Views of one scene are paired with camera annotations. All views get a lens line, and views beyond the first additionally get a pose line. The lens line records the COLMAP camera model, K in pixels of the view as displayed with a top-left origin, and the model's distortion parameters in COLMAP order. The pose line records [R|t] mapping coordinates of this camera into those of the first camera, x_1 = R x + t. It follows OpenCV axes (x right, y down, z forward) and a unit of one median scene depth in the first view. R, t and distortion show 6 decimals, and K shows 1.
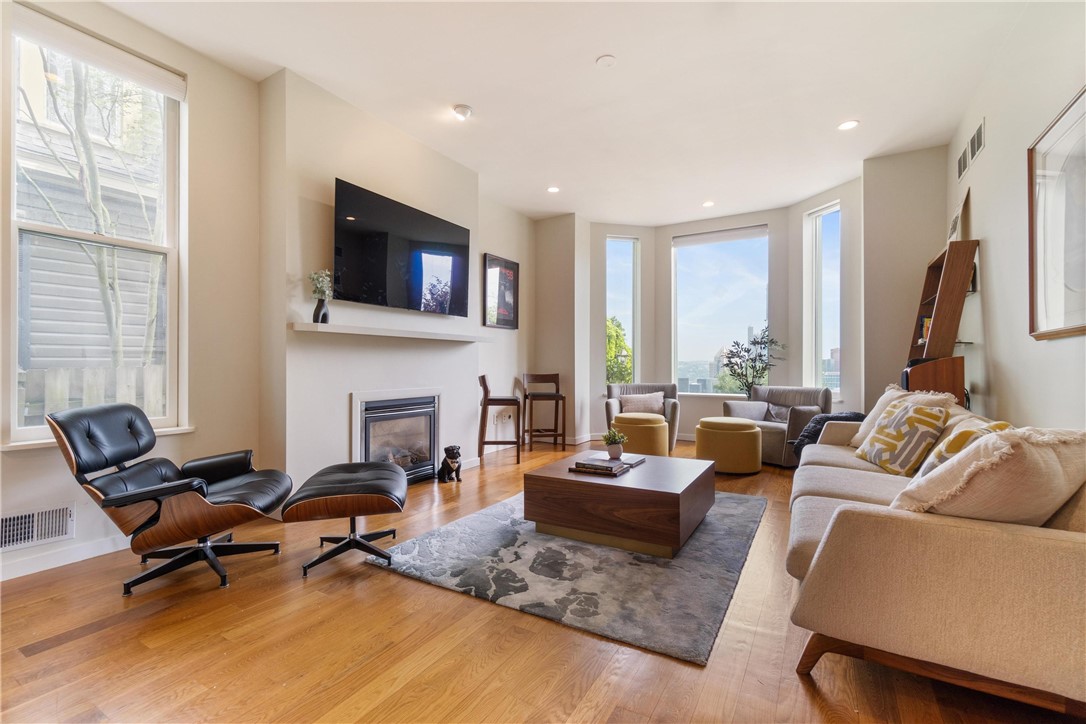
lens RADIAL K [[475.9, 0, 543.0], [0, 475.9, 362.0], [0, 0, 1]] dist [0.002903, 0.000055]
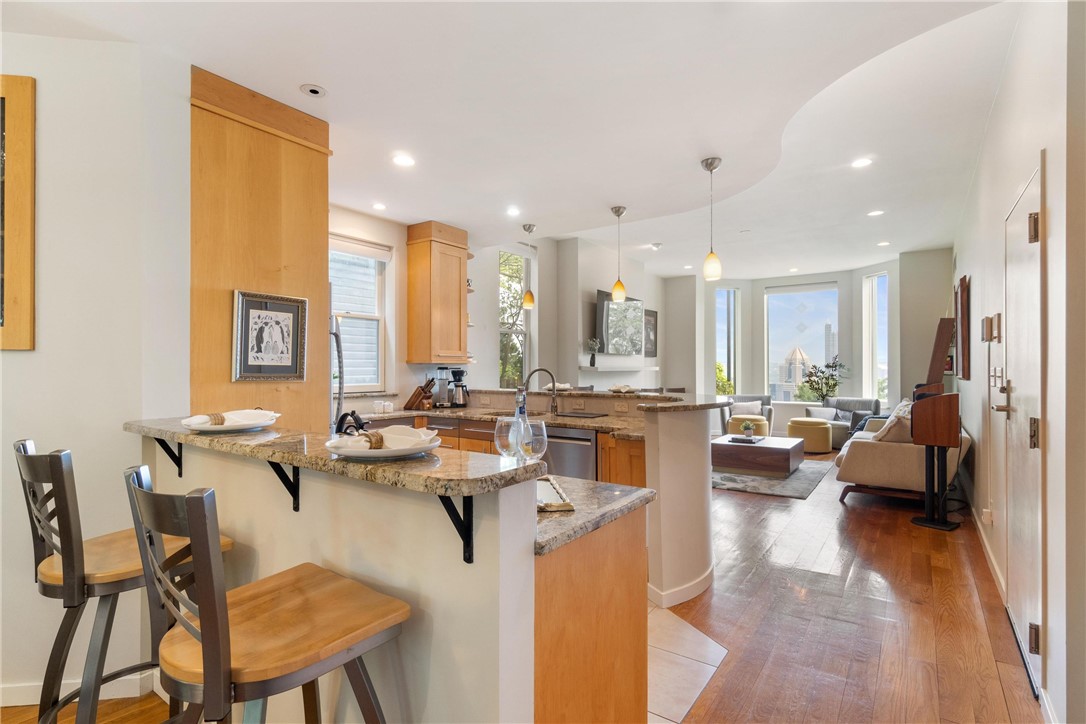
lens RADIAL K [[523.7, 0, 540.5], [0, 523.7, 365.9], [0, 0, 1]] dist [0.000232, 0.000100]
pose [[0.995892, -0.001623, -0.090532, -0.374023], [0.001904, 0.999994, 0.003018, -0.068358], [0.090527, -0.003178, 0.995889, -0.886041]]
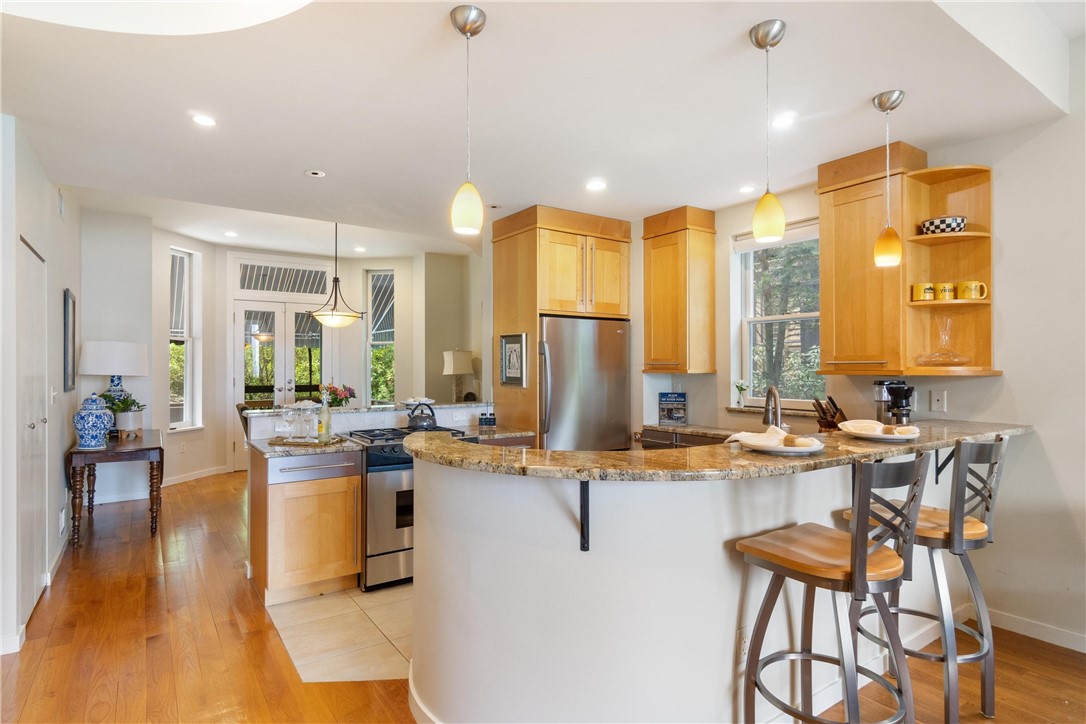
lens RADIAL K [[572.8, 0, 542.2], [0, 572.8, 368.8], [0, 0, 1]] dist [0.002562, 0.000702]
pose [[-0.419647, -0.000490, -0.907687, 0.229285], [0.005392, 0.999981, -0.003033, -0.079535], [0.907671, -0.006167, -0.419637, 0.206177]]
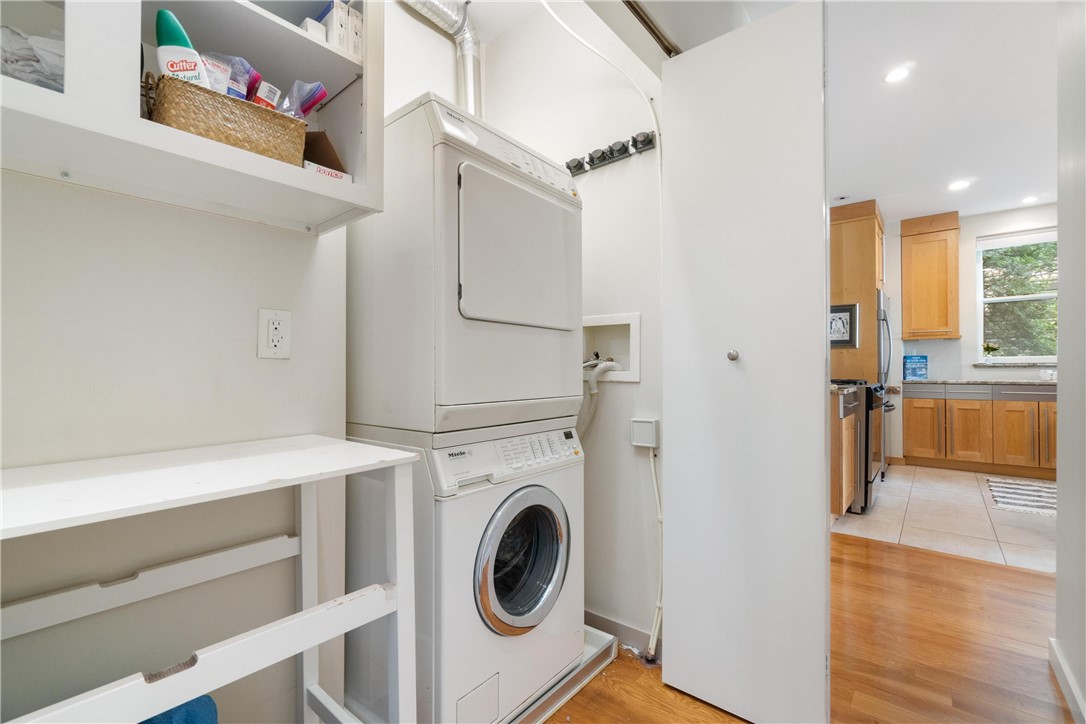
lens RADIAL K [[463.9, 0, 541.5], [0, 463.9, 368.4], [0, 0, 1]] dist [0.000588, 0.000104]
pose [[-0.174651, -0.007779, -0.984600, 0.445197], [0.010174, 0.999901, -0.009705, 0.001849], [0.984578, -0.011712, -0.174555, -0.795580]]
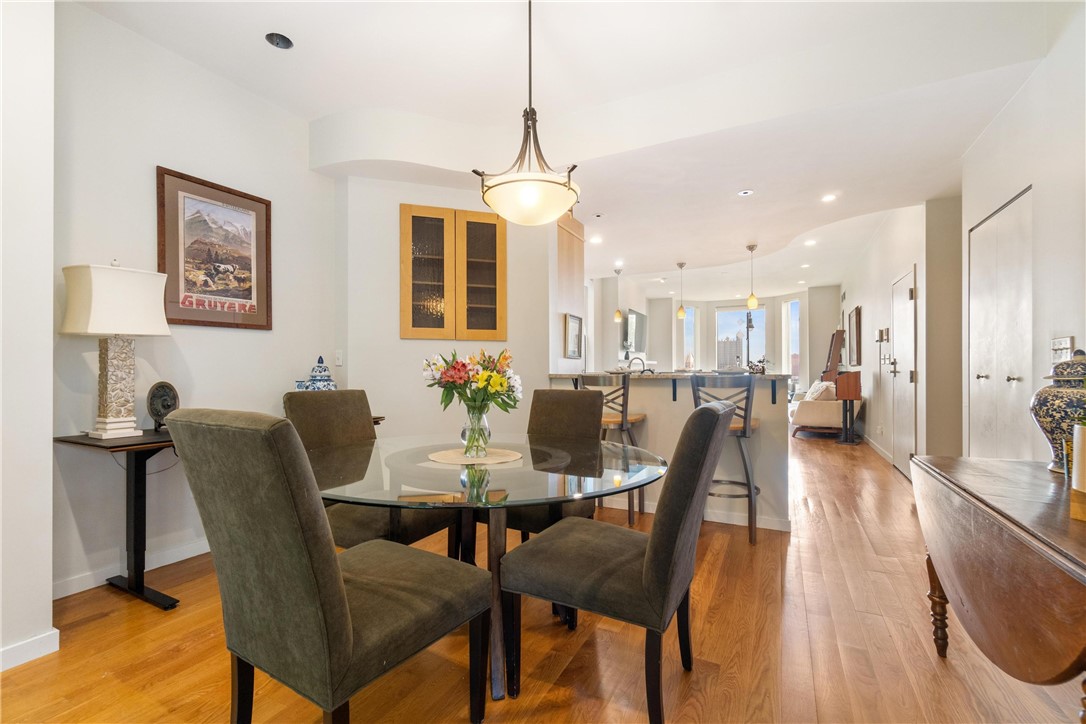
lens RADIAL K [[463.9, 0, 541.5], [0, 463.9, 368.4], [0, 0, 1]] dist [0.000588, 0.000104]
pose [[0.998560, -0.003964, 0.053507, -0.876817], [0.003802, 0.999988, 0.003128, -0.029271], [-0.053519, -0.002920, 0.998563, -1.388558]]
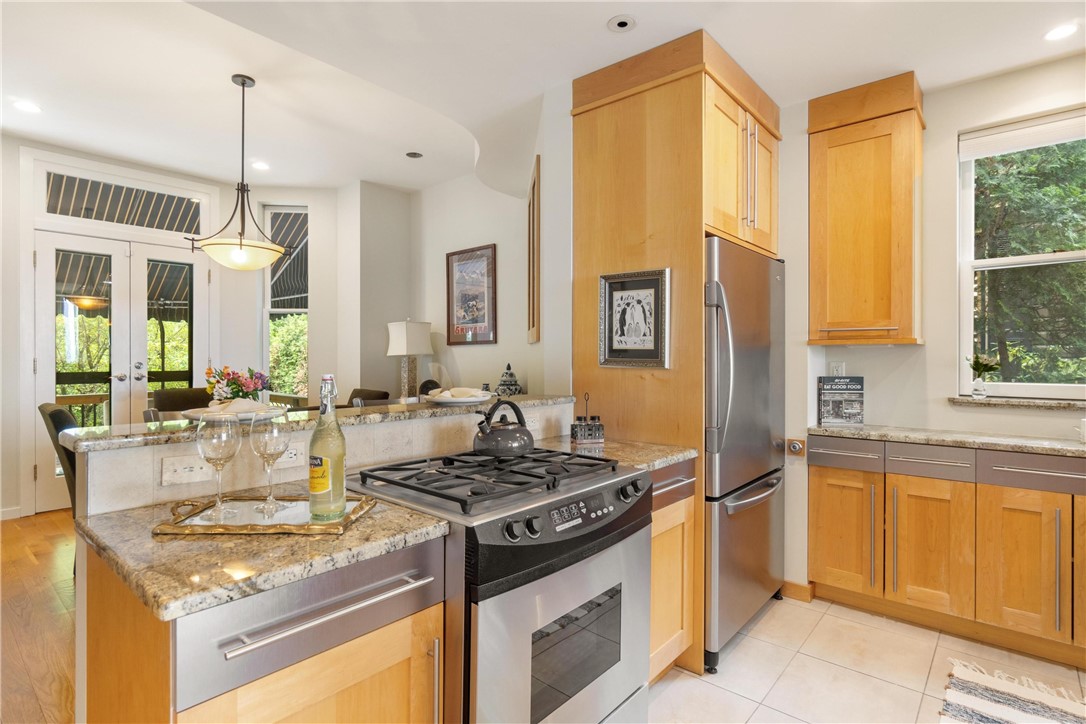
lens RADIAL K [[549.8, 0, 538.2], [0, 549.8, 359.6], [0, 0, 1]] dist [-0.003389, 0.001102]
pose [[-0.183723, 0.001815, -0.982976, -0.150263], [0.004852, 0.999988, 0.000939, -0.058075], [0.982966, -0.004597, -0.183729, -0.296654]]
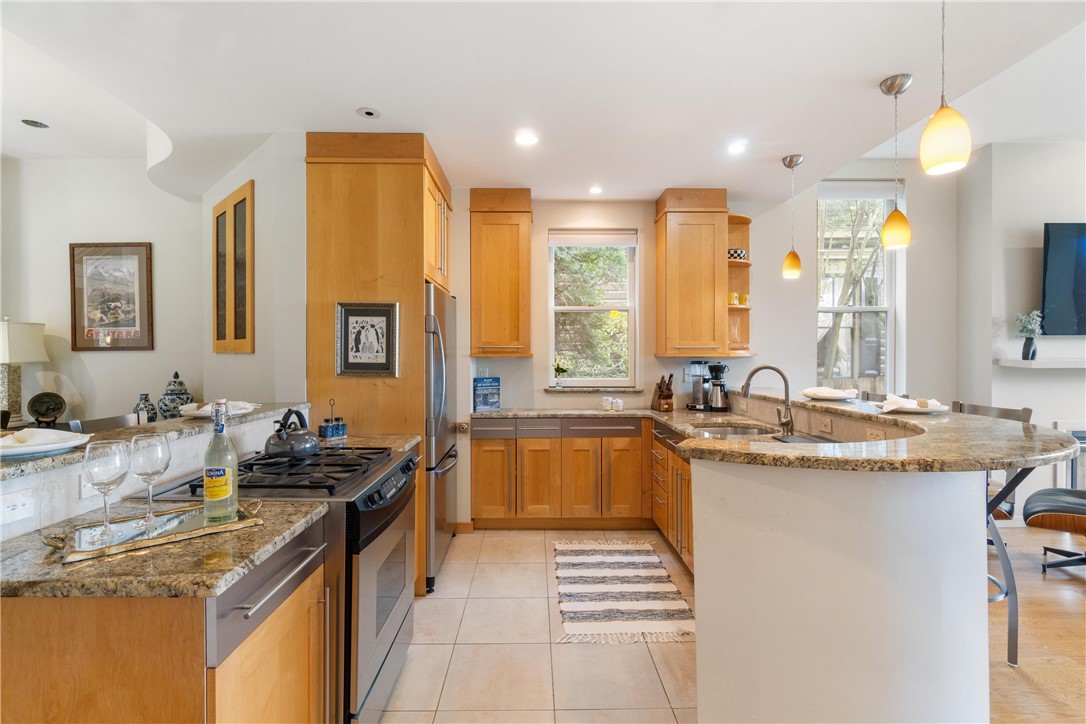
lens RADIAL K [[505.2, 0, 539.7], [0, 505.2, 358.4], [0, 0, 1]] dist [-0.003922, 0.000097]
pose [[0.515473, 0.003546, -0.856899, -0.034880], [0.007532, 0.999934, 0.008669, -0.078262], [0.856873, -0.010923, 0.515412, -0.457713]]
